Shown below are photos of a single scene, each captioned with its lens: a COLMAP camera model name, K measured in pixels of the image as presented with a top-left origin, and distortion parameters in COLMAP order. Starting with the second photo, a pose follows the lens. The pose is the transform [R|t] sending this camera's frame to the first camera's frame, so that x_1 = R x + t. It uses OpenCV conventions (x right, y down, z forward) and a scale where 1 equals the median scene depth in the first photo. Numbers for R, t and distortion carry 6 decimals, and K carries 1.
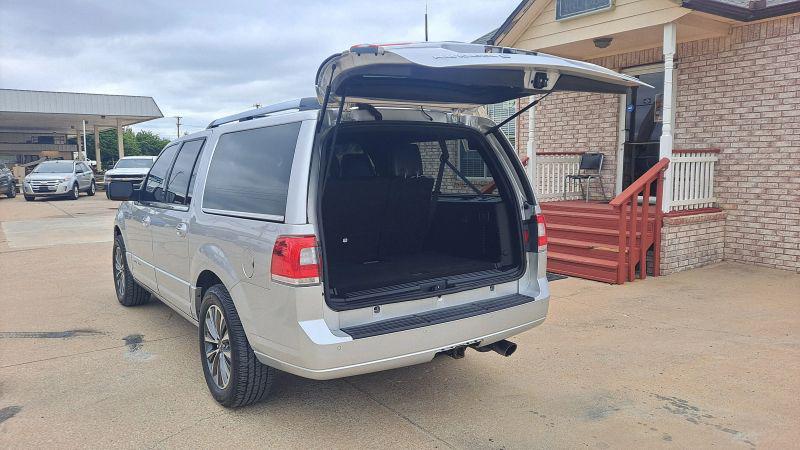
lens RADIAL K [[582.0, 0, 397.9], [0, 582.0, 227.1], [0, 0, 1]] dist [0.063113, -0.062578]
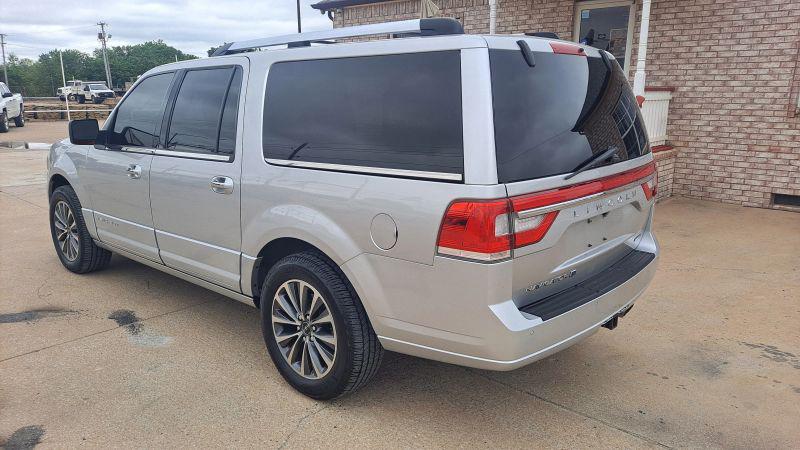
lens RADIAL K [[582.0, 0, 397.9], [0, 582.0, 227.1], [0, 0, 1]] dist [0.063113, -0.062578]
pose [[0.974485, -0.037100, 0.221365, -0.172072], [0.011884, 0.993390, 0.114172, -0.014578], [-0.224137, -0.108628, 0.968485, 0.095053]]
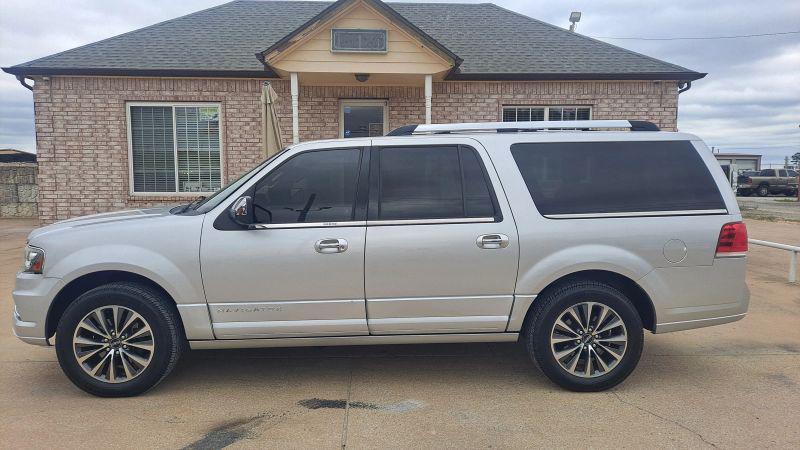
lens RADIAL K [[582.0, 0, 397.9], [0, 582.0, 227.1], [0, 0, 1]] dist [0.063113, -0.062578]
pose [[0.549052, -0.064062, 0.833330, -0.678861], [0.089808, 0.995807, 0.017380, -0.026710], [-0.830949, 0.065297, 0.552503, 0.331248]]
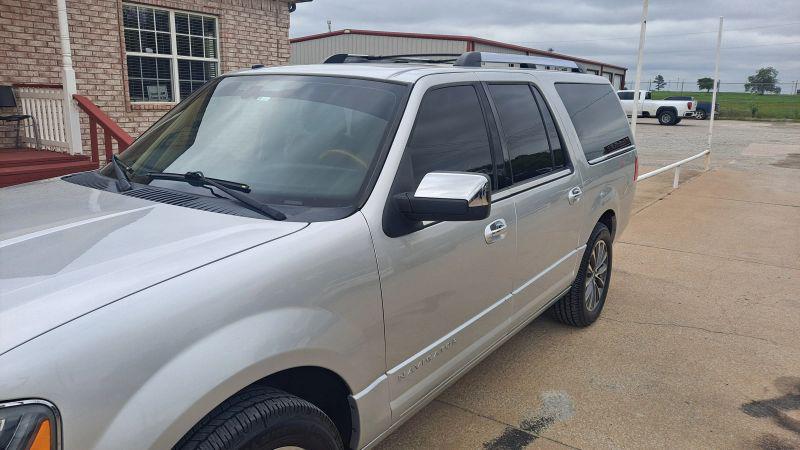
lens RADIAL K [[582.0, 0, 397.9], [0, 582.0, 227.1], [0, 0, 1]] dist [0.063113, -0.062578]
pose [[-0.342889, -0.209213, 0.915782, -0.590695], [0.087865, 0.963467, 0.253005, -0.105206], [-0.935258, 0.167218, -0.311979, 0.833028]]
